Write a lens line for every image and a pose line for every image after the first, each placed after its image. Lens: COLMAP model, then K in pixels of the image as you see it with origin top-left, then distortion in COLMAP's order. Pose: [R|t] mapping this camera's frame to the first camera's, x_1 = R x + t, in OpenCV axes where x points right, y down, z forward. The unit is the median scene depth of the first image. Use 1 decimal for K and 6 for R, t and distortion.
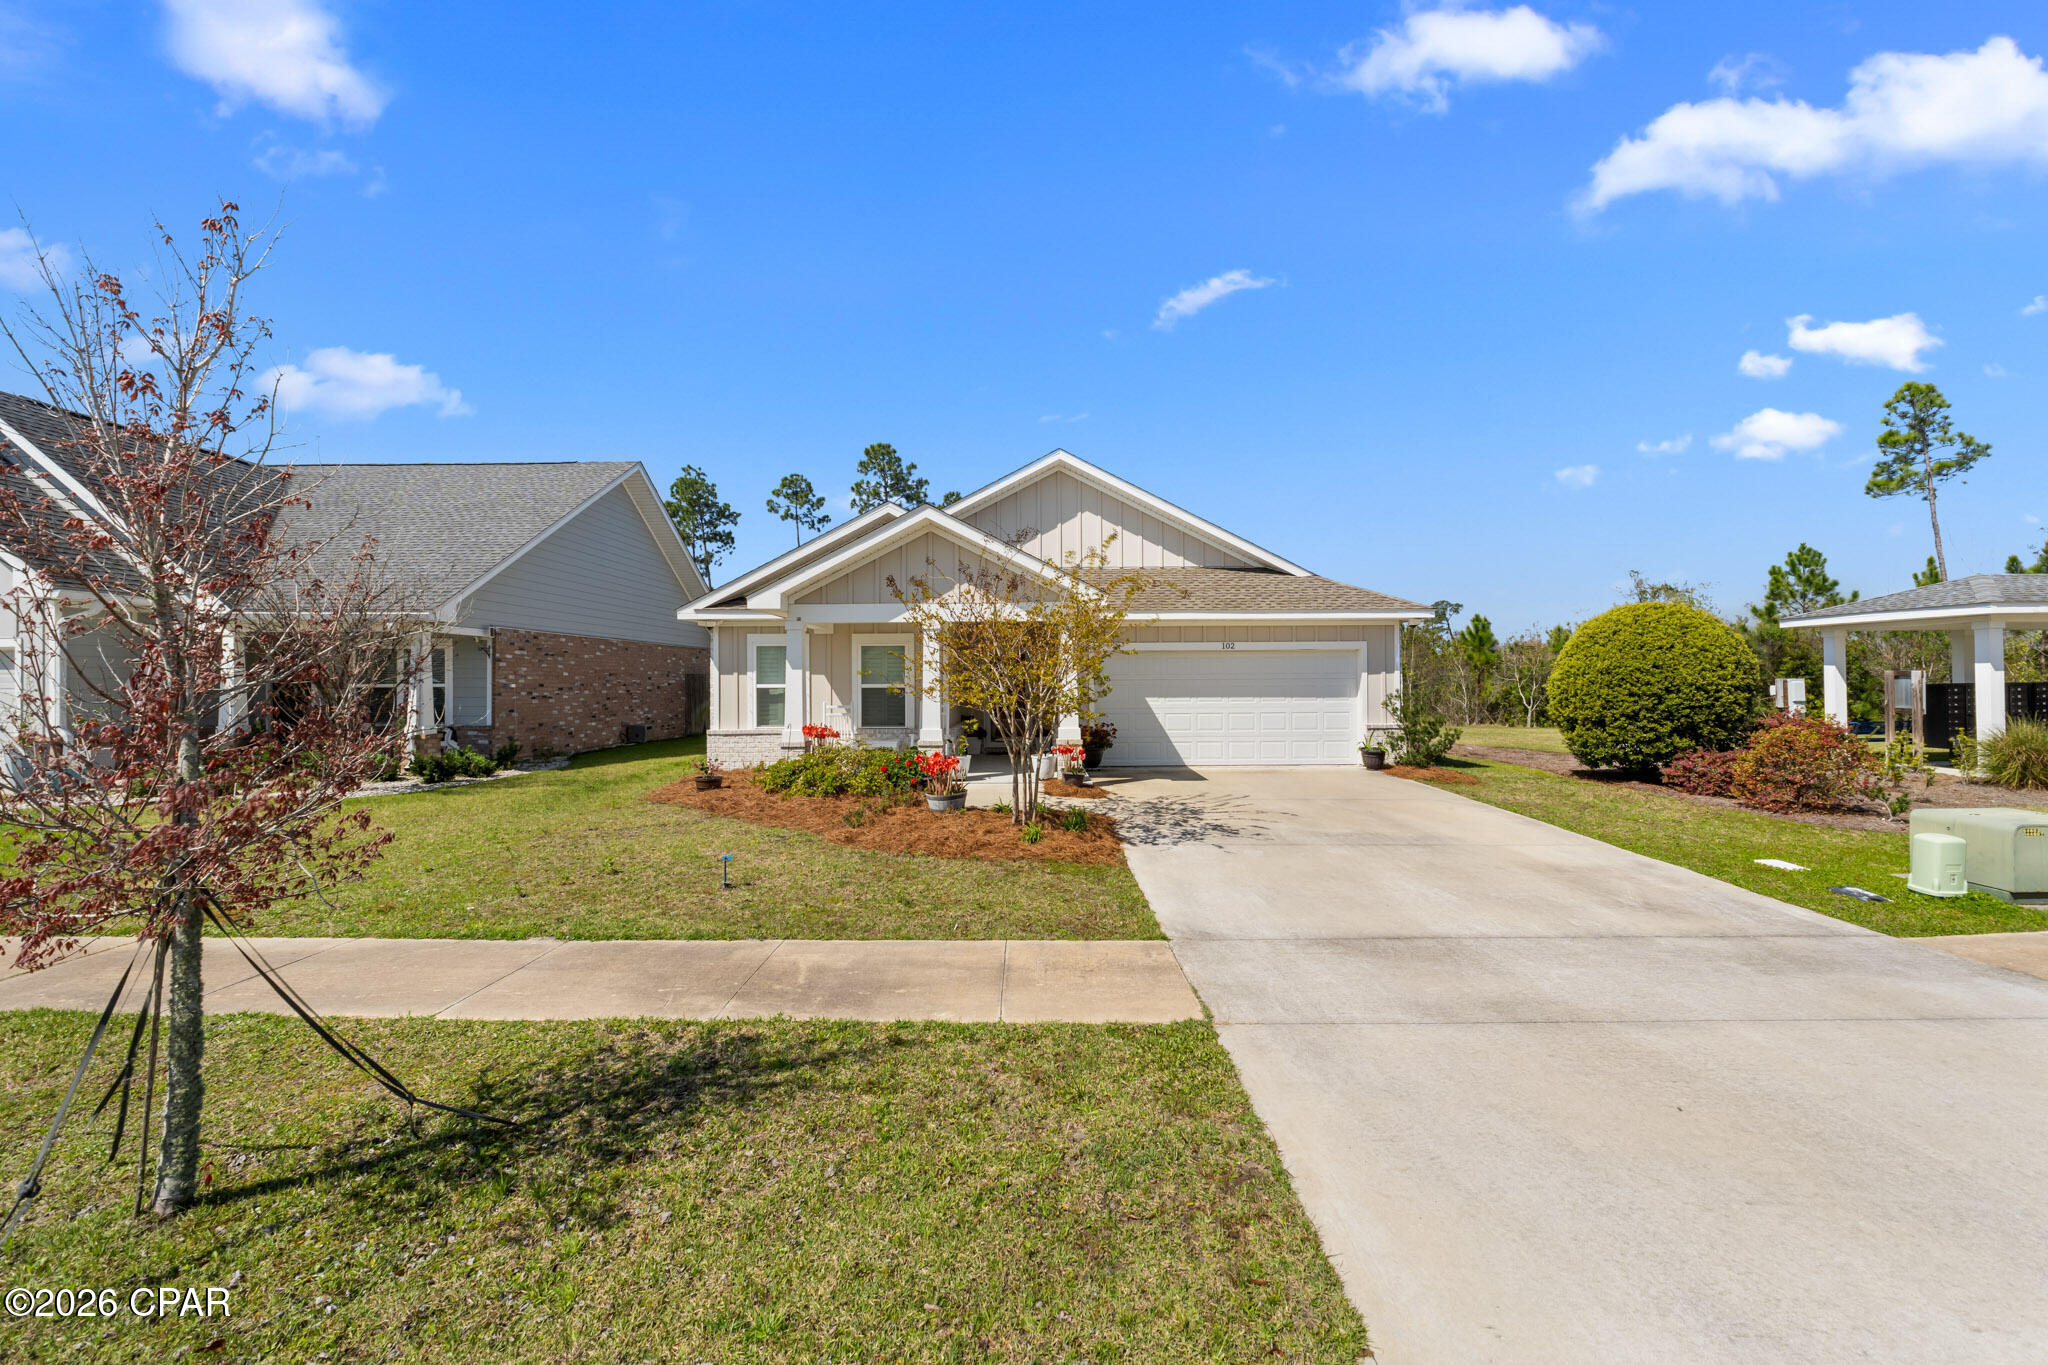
lens RADIAL K [[871.7, 0, 1018.1], [0, 871.7, 666.0], [0, 0, 1]] dist [-0.010589, 0.001047]
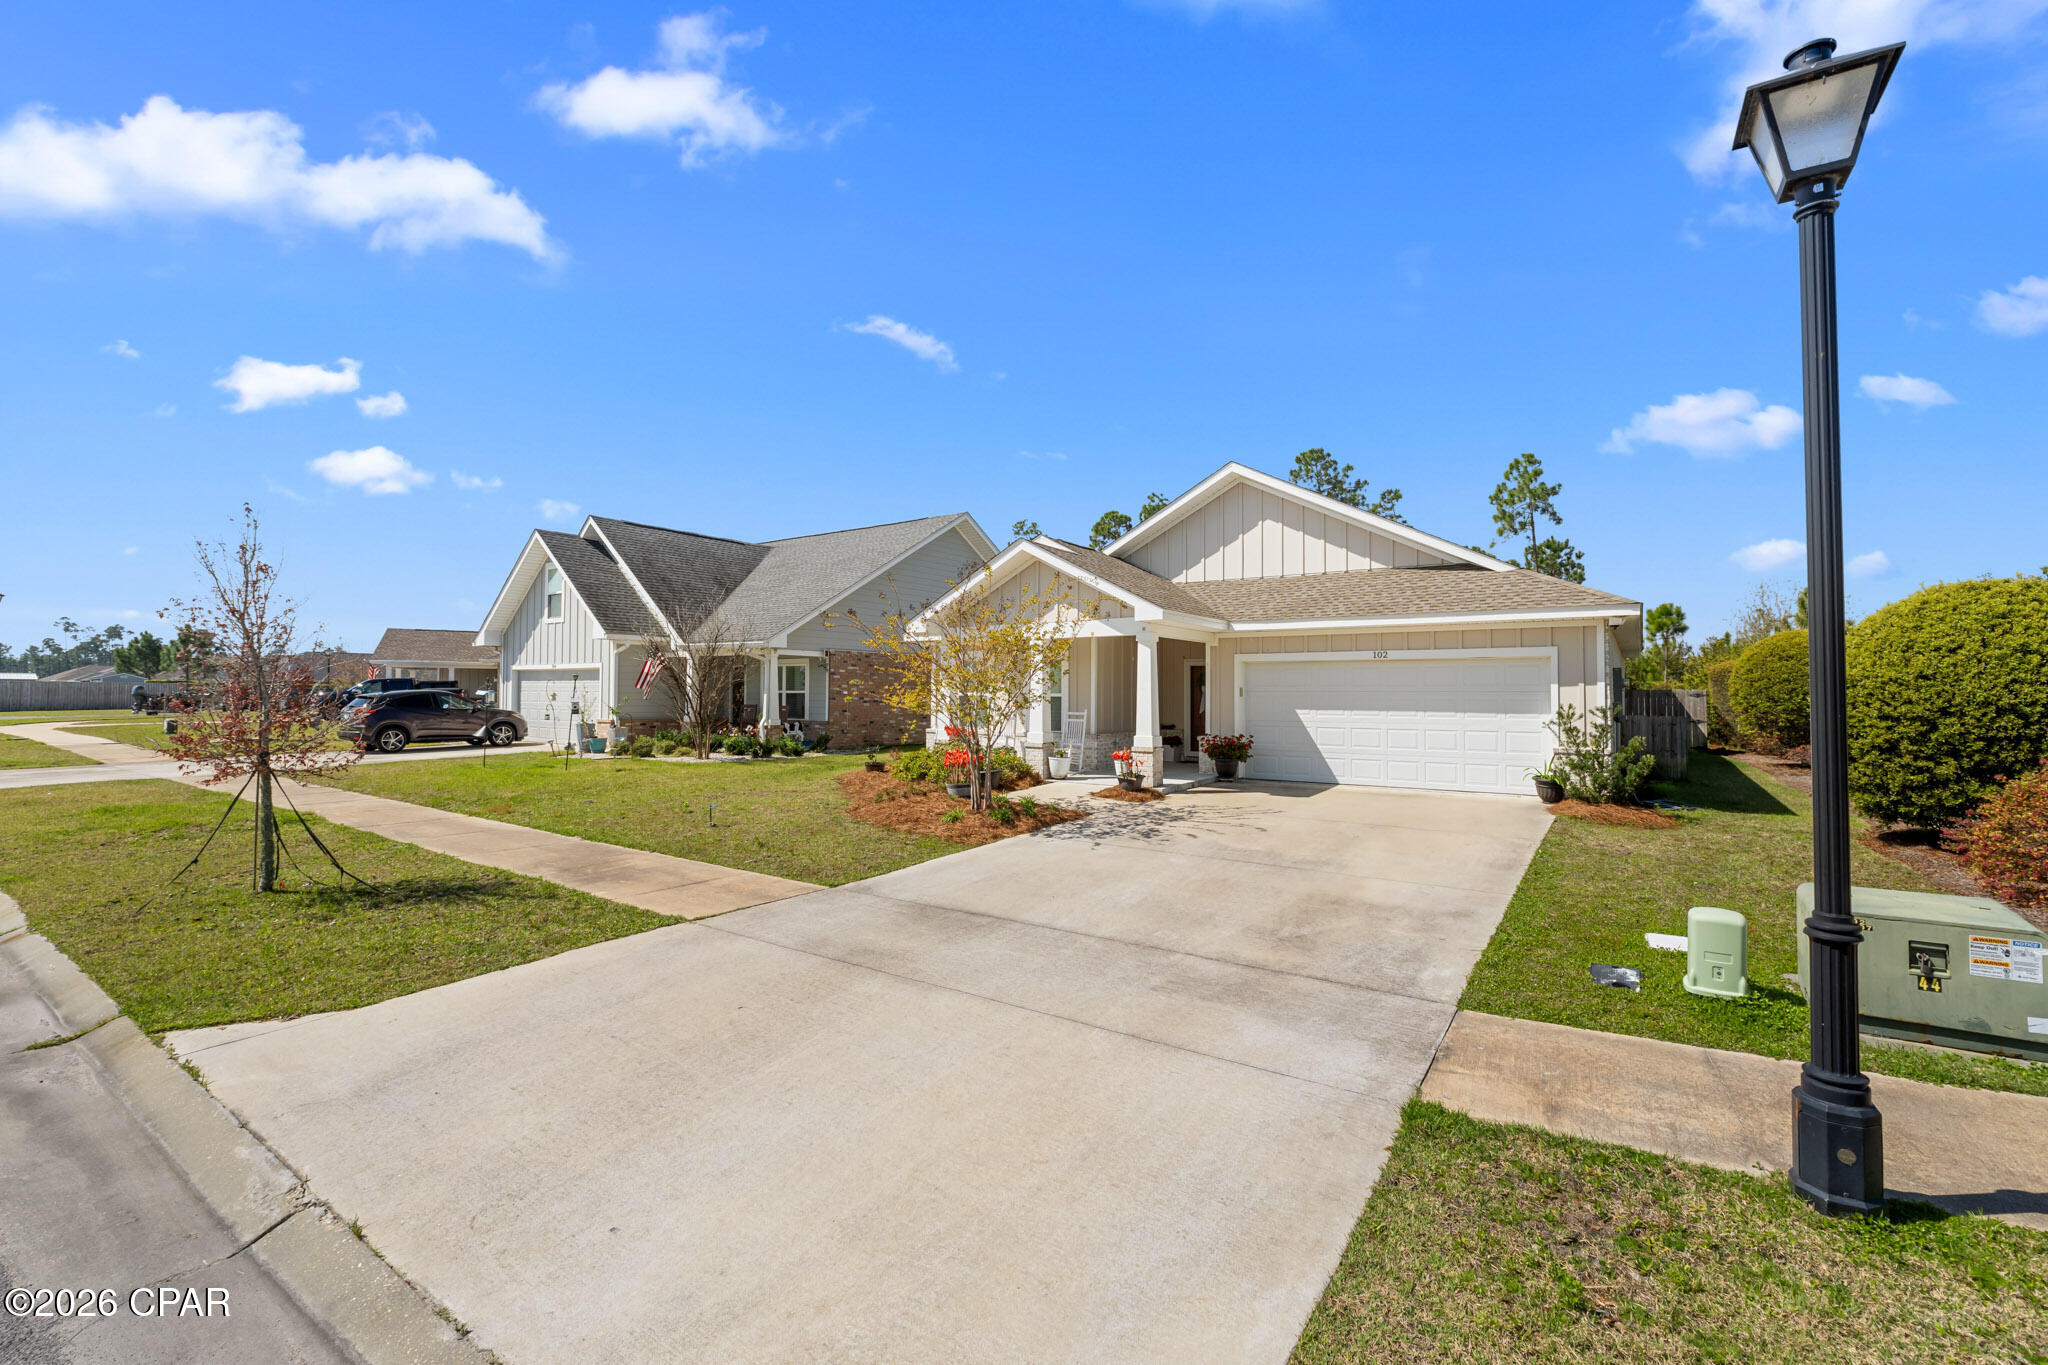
lens RADIAL K [[871.7, 0, 1009.6], [0, 871.7, 678.7], [0, 0, 1]] dist [-0.010589, 0.001047]
pose [[0.818107, -0.000803, -0.575066, 0.469295], [0.001382, 0.999999, 0.000571, 0.000782], [0.575064, -0.001262, 0.818107, 0.034391]]
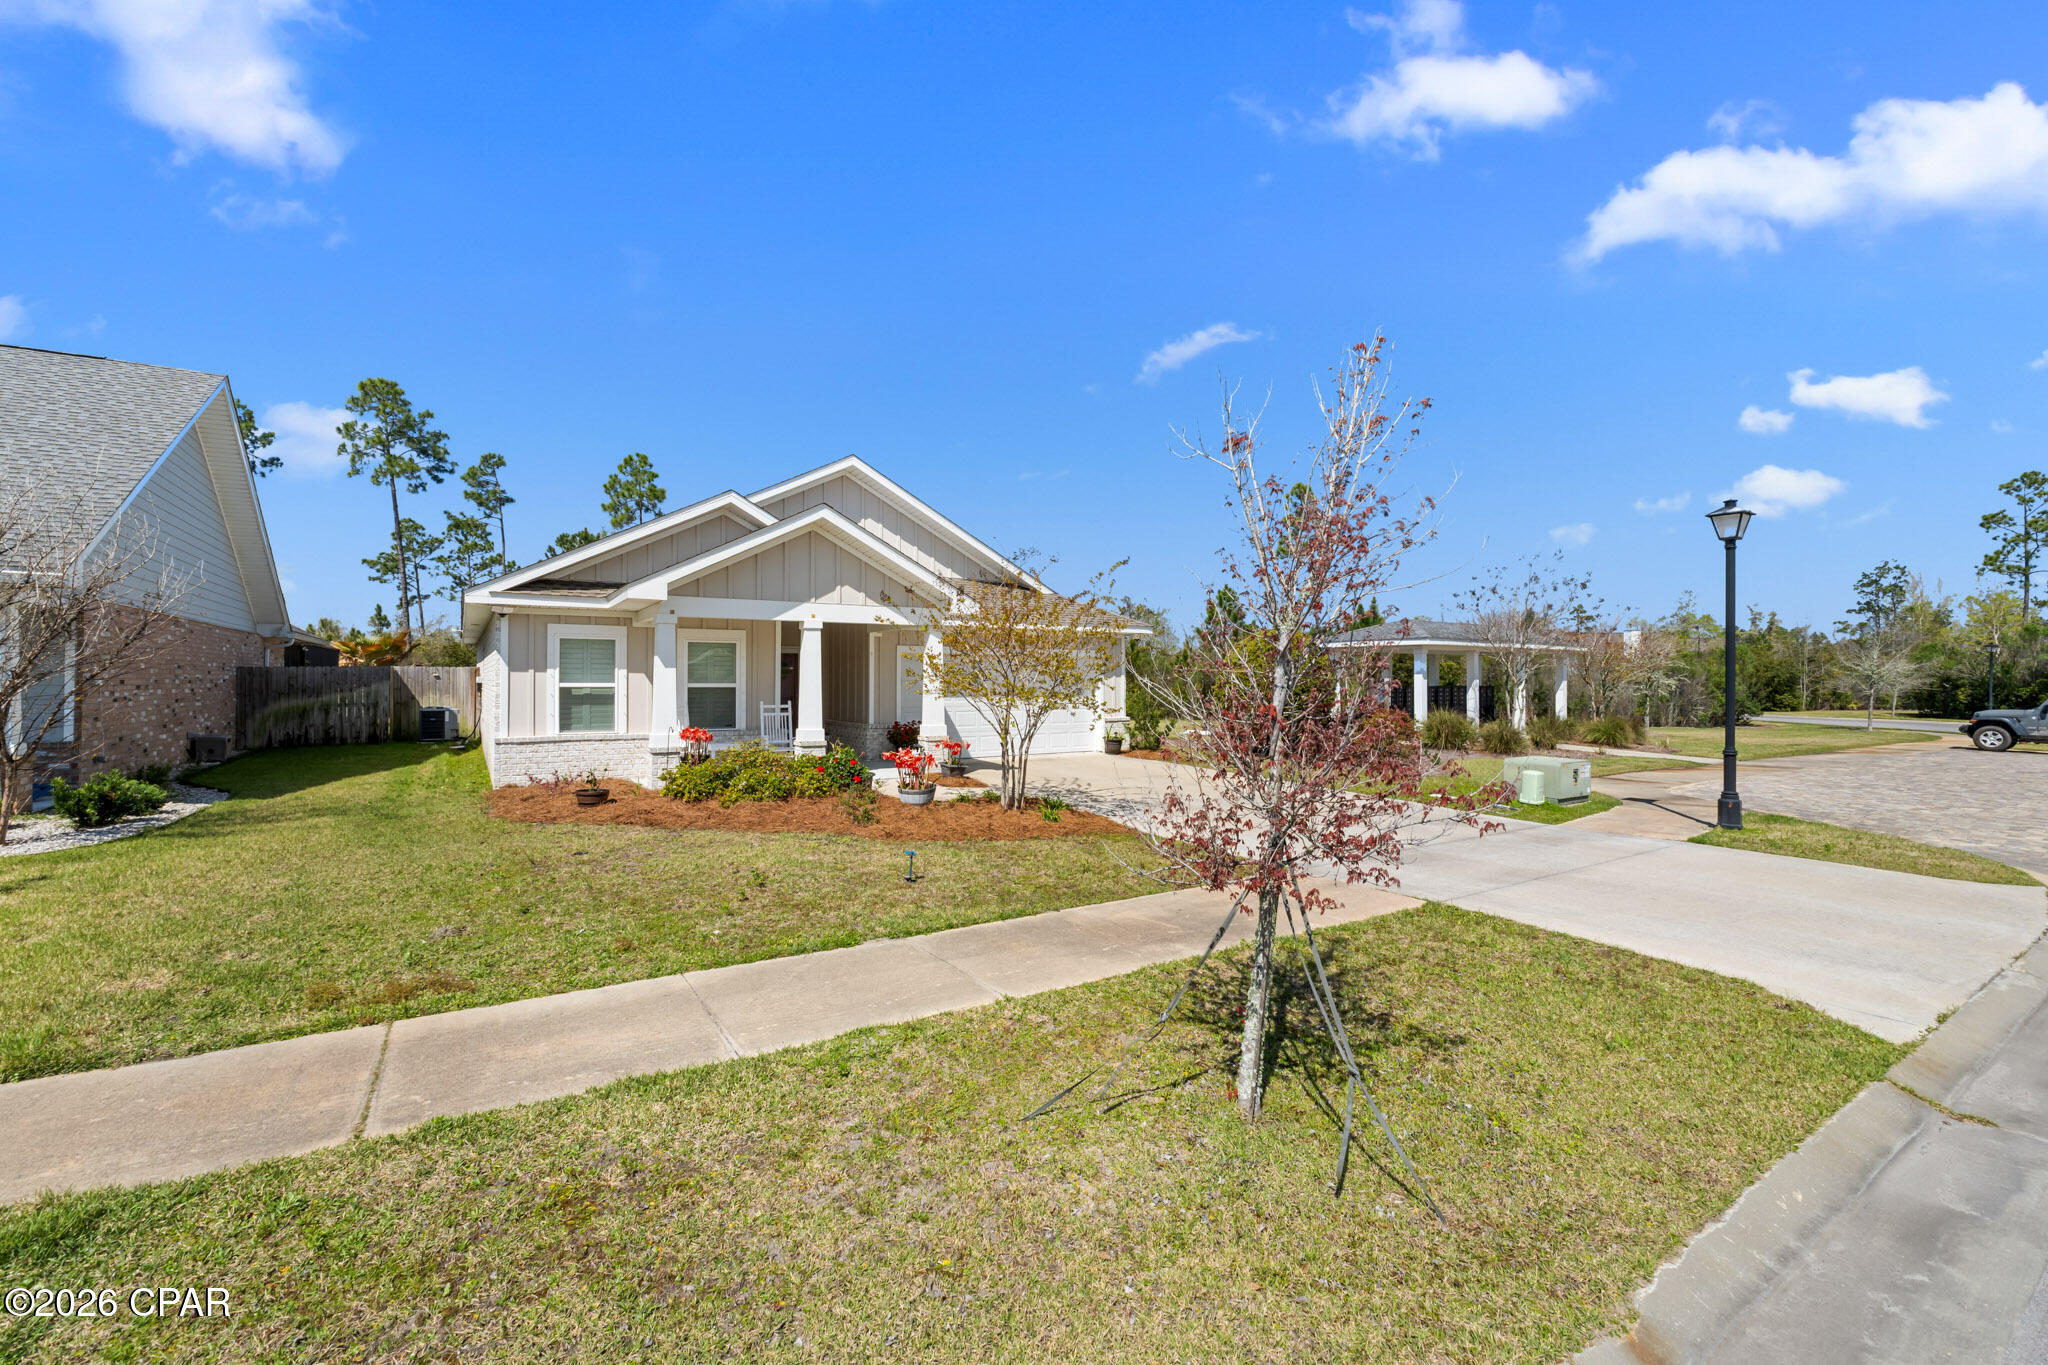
lens RADIAL K [[871.7, 0, 1023.0], [0, 871.7, 683.1], [0, 0, 1]] dist [-0.010589, 0.001047]
pose [[0.833774, 0.005809, 0.552075, -0.396715], [-0.017790, 0.999708, 0.016348, -0.000973], [-0.551819, -0.023452, 0.833634, 0.031236]]
